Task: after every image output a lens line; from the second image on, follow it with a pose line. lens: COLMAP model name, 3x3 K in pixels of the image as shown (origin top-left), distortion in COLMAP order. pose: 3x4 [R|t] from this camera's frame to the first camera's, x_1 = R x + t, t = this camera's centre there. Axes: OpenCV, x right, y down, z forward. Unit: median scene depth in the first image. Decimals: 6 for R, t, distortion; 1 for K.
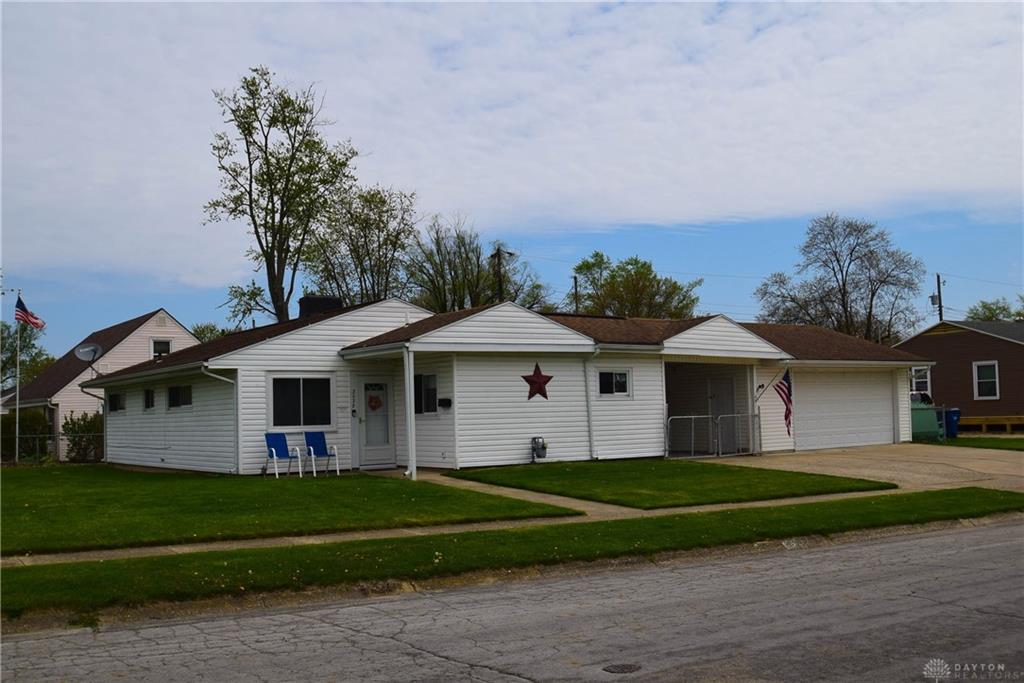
lens RADIAL K [[1051.3, 0, 512.0], [0, 1051.3, 341.5], [0, 0, 1]] dist [-0.020801, 0.006943]
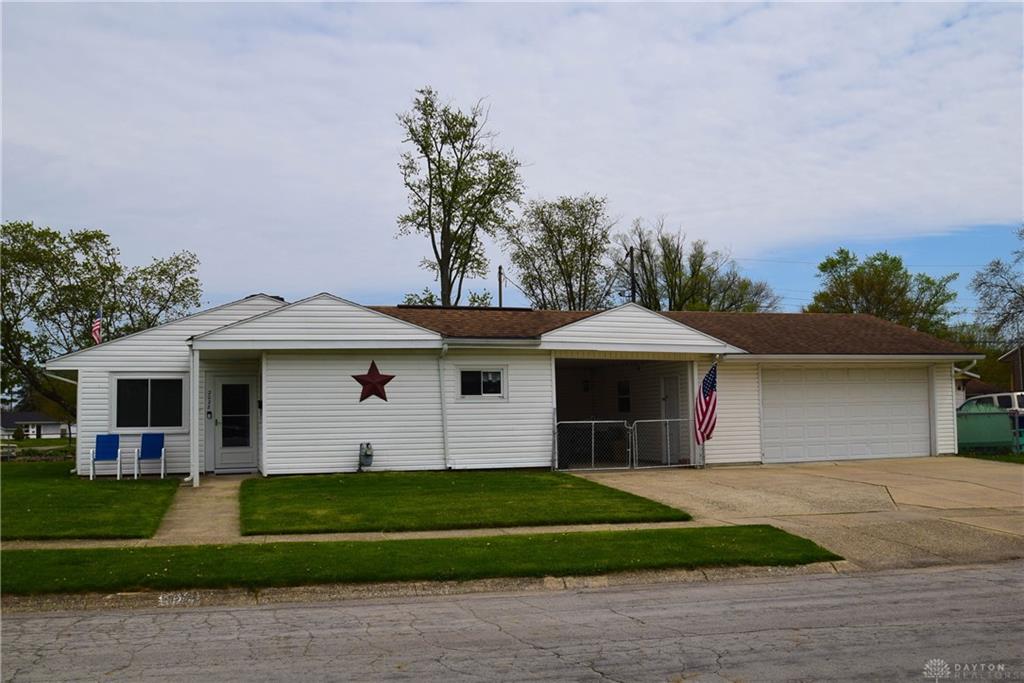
lens RADIAL K [[974.3, 0, 512.0], [0, 974.3, 341.5], [0, 0, 1]] dist [-0.038829, -0.014625]
pose [[0.944630, -0.017535, -0.327667, 0.386228], [0.015977, 0.999845, -0.007444, 0.011077], [0.327747, 0.001797, 0.944764, 0.233162]]
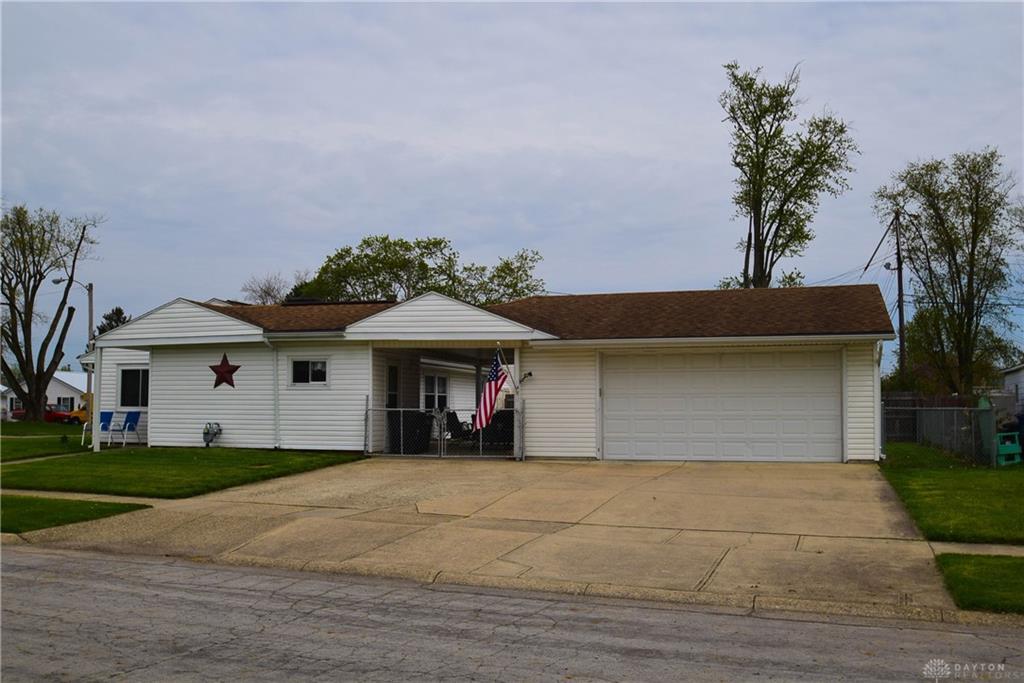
lens RADIAL K [[954.6, 0, 512.0], [0, 954.6, 341.5], [0, 0, 1]] dist [-0.005517, -0.000978]
pose [[0.592982, -0.027524, -0.804745, 0.909570], [0.039143, 0.999219, -0.005333, 0.023282], [0.804264, -0.028338, 0.593597, 0.622670]]
